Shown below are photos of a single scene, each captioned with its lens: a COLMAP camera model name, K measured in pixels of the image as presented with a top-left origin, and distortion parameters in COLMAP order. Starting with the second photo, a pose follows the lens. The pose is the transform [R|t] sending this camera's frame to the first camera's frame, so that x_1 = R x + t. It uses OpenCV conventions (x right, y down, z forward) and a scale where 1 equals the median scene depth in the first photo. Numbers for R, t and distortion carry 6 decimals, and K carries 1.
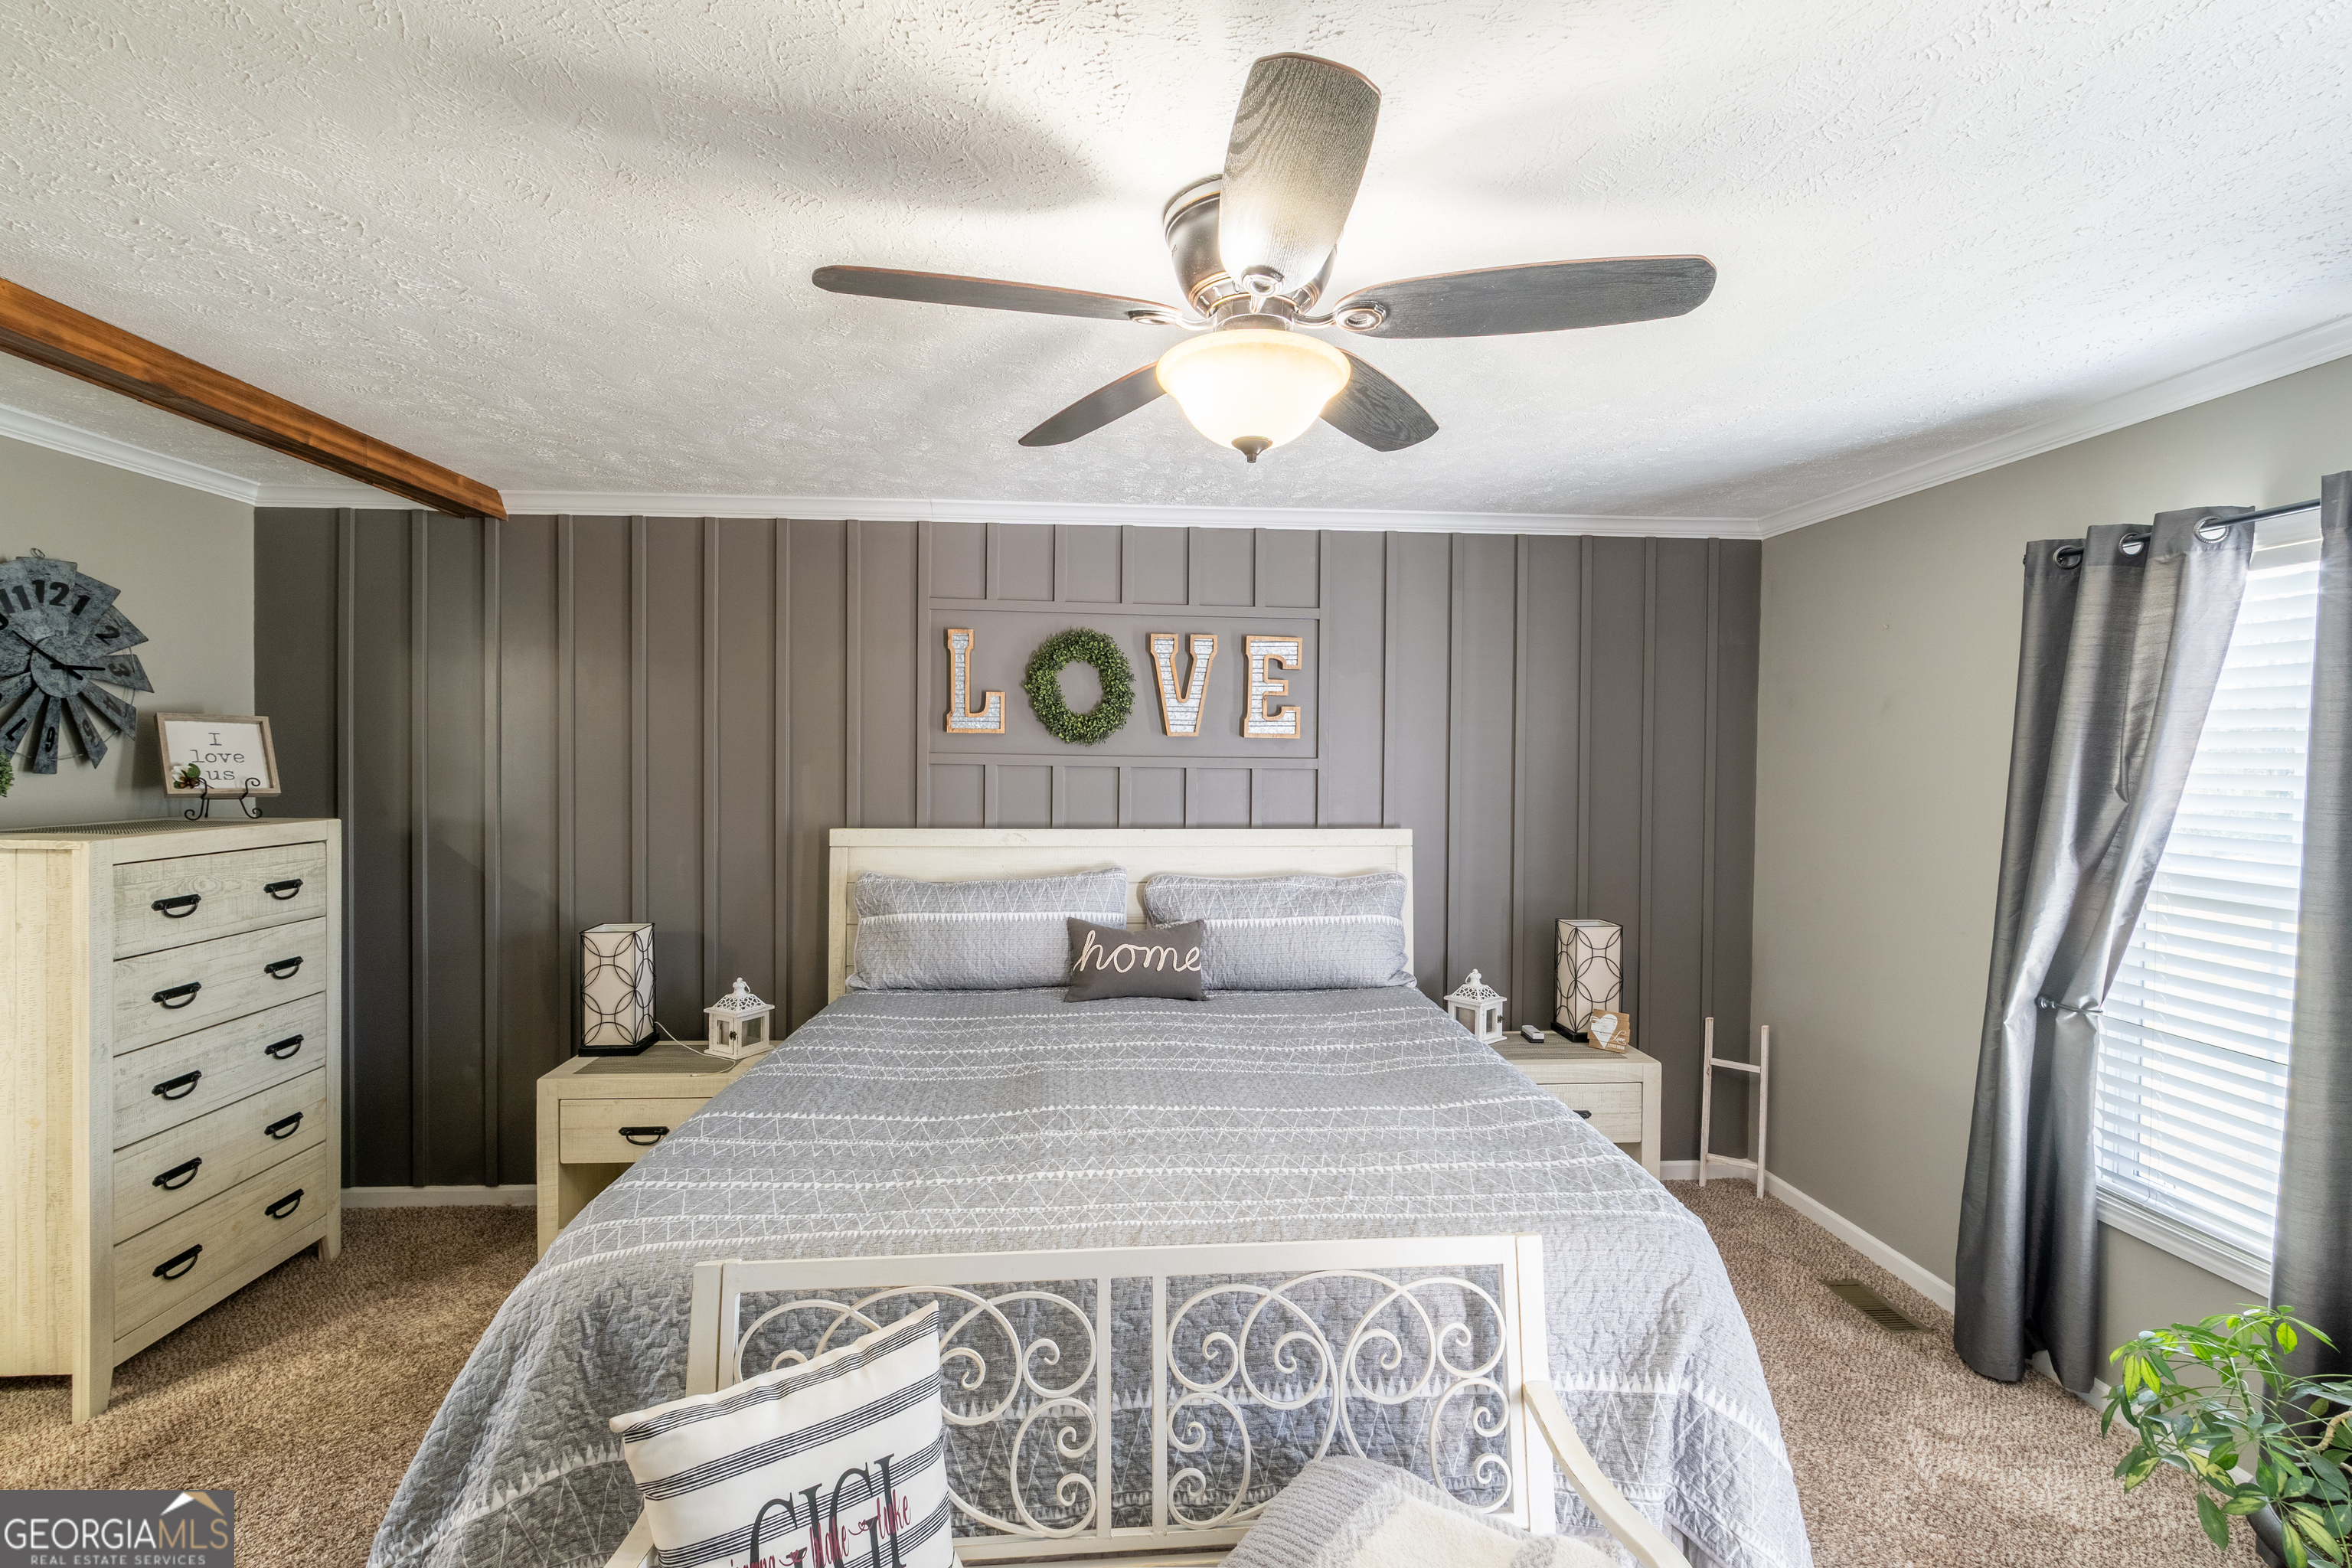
lens RADIAL K [[1098.3, 0, 1176.0], [0, 1098.3, 769.0], [0, 0, 1]] dist [-0.010111, 0.001540]
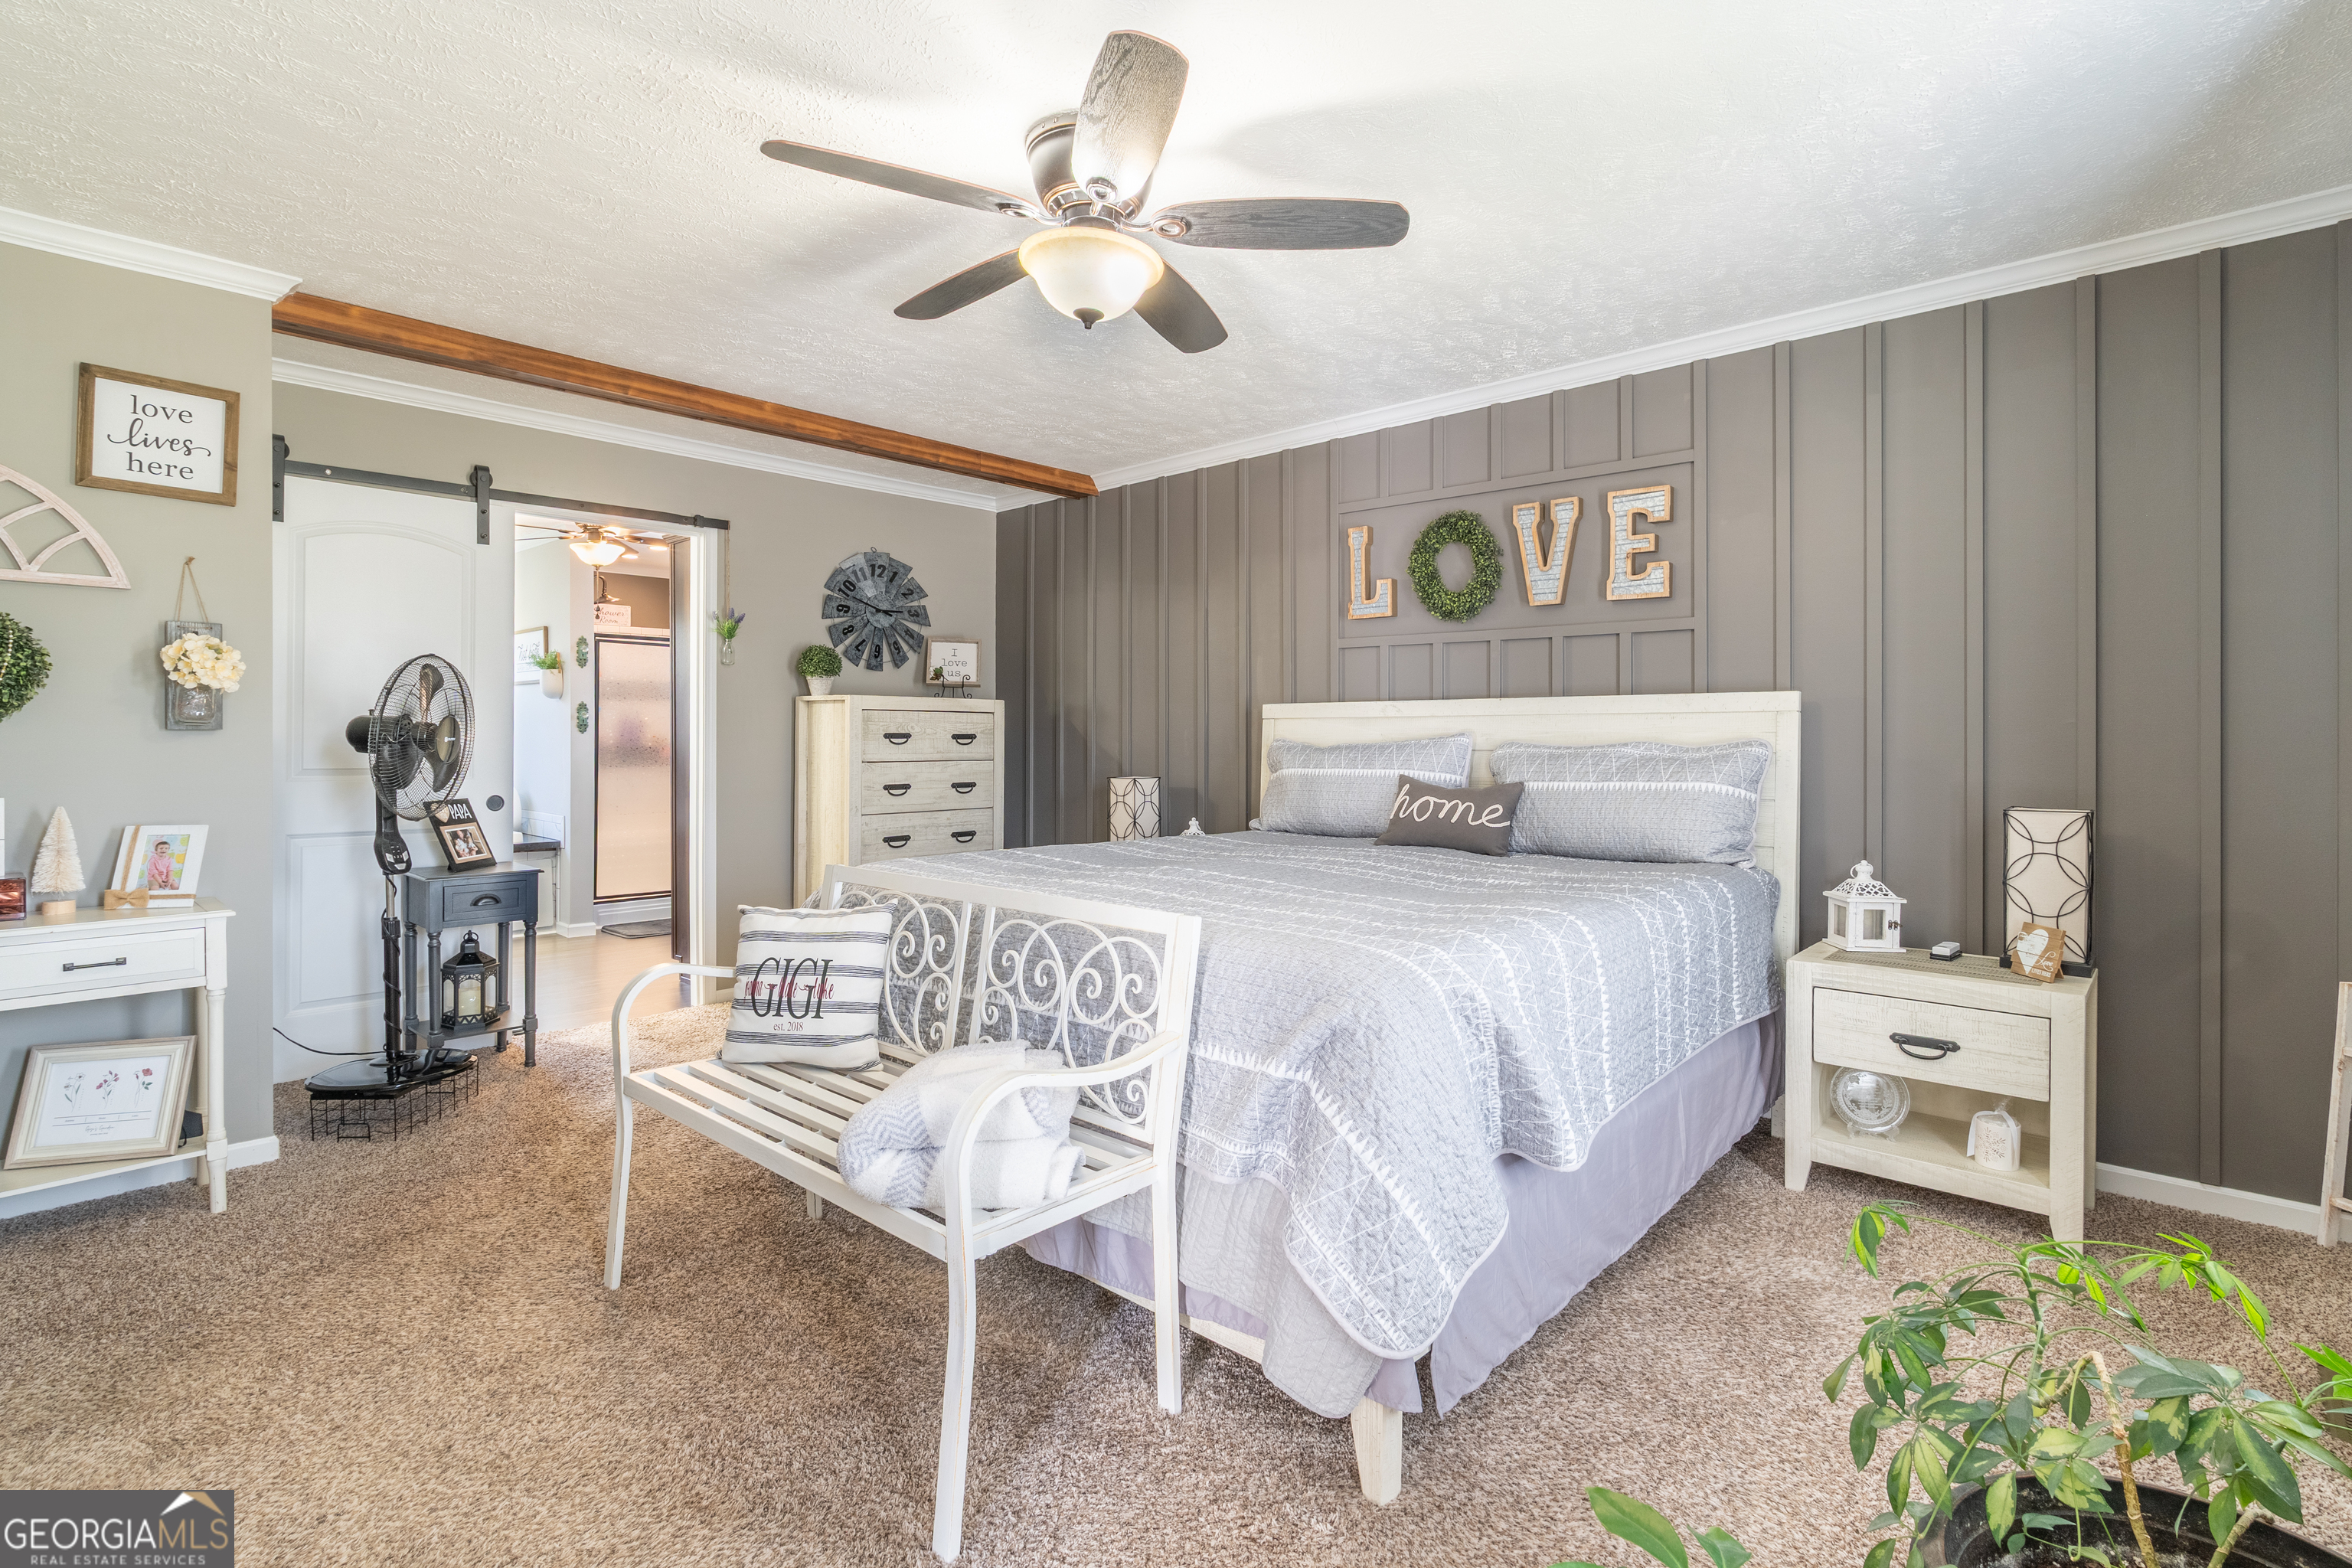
lens RADIAL K [[1098.3, 0, 1121.2], [0, 1098.3, 737.1], [0, 0, 1]] dist [-0.010111, 0.001540]
pose [[0.672988, 0.002641, -0.739649, 0.522113], [-0.010817, 0.999922, -0.006272, 0.108332], [0.739574, 0.012222, 0.672964, 0.062687]]
